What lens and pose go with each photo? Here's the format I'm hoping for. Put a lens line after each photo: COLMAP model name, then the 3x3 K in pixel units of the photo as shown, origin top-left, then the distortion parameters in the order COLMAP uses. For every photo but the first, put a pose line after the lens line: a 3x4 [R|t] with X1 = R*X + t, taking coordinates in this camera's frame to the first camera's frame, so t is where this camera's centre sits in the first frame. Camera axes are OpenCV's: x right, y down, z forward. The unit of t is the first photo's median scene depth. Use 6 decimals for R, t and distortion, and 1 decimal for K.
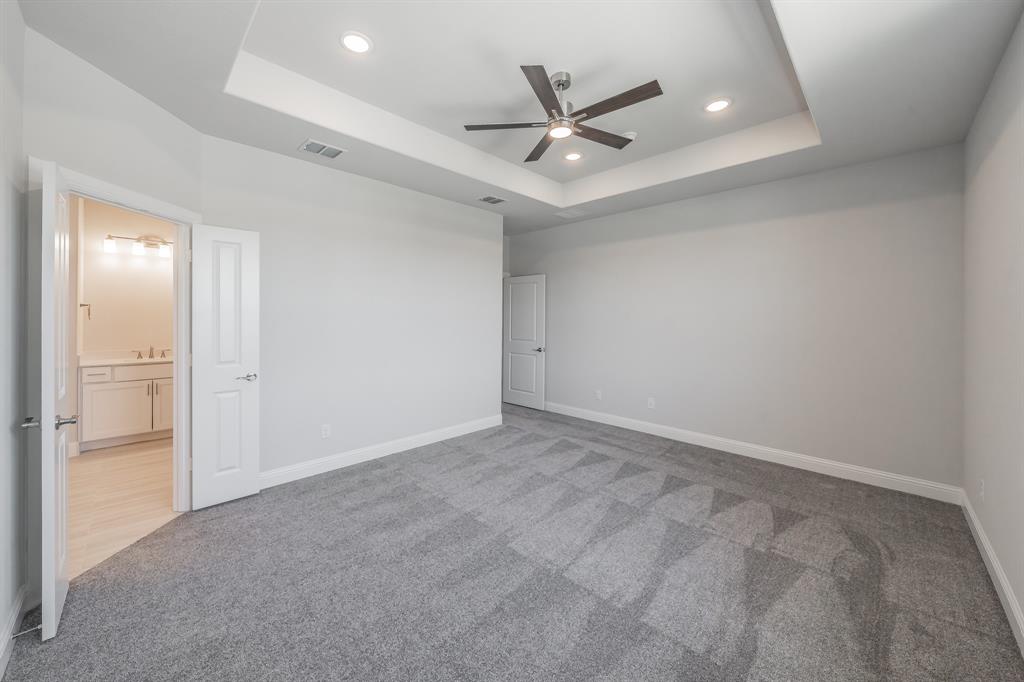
lens RADIAL K [[367.1, 0, 472.9], [0, 367.1, 322.3], [0, 0, 1]] dist [0.000922, 0.000093]
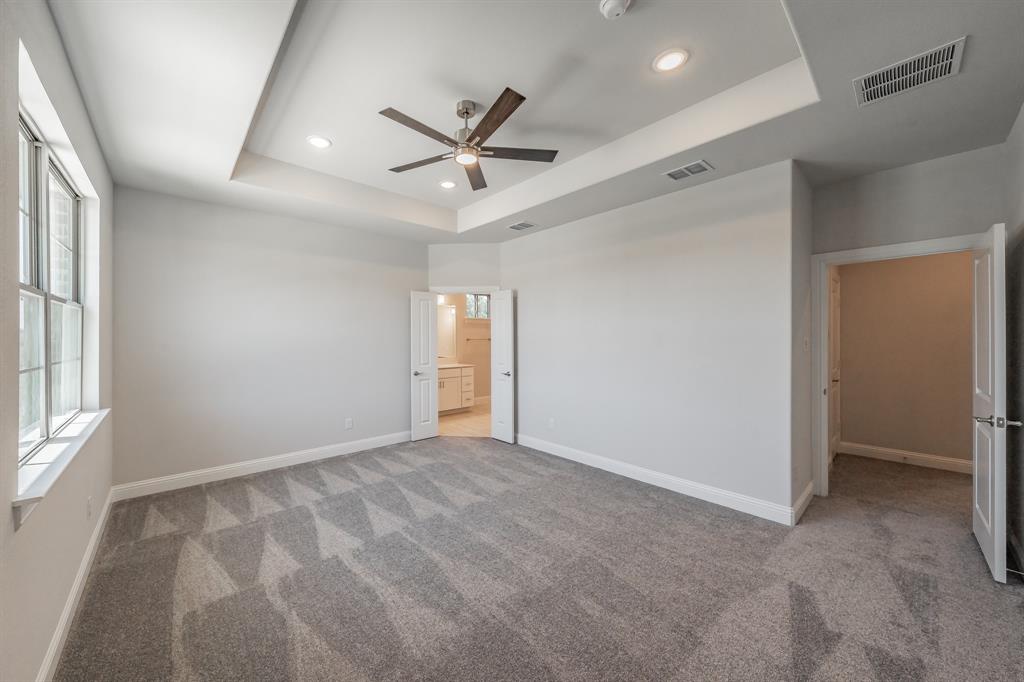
lens RADIAL K [[357.4, 0, 512.6], [0, 357.4, 332.3], [0, 0, 1]] dist [-0.000008, 0.000116]
pose [[0.049050, -0.017784, -0.998638, 0.920855], [-0.004790, 0.999826, -0.018041, -0.013485], [0.998785, 0.005668, 0.048956, 0.810178]]
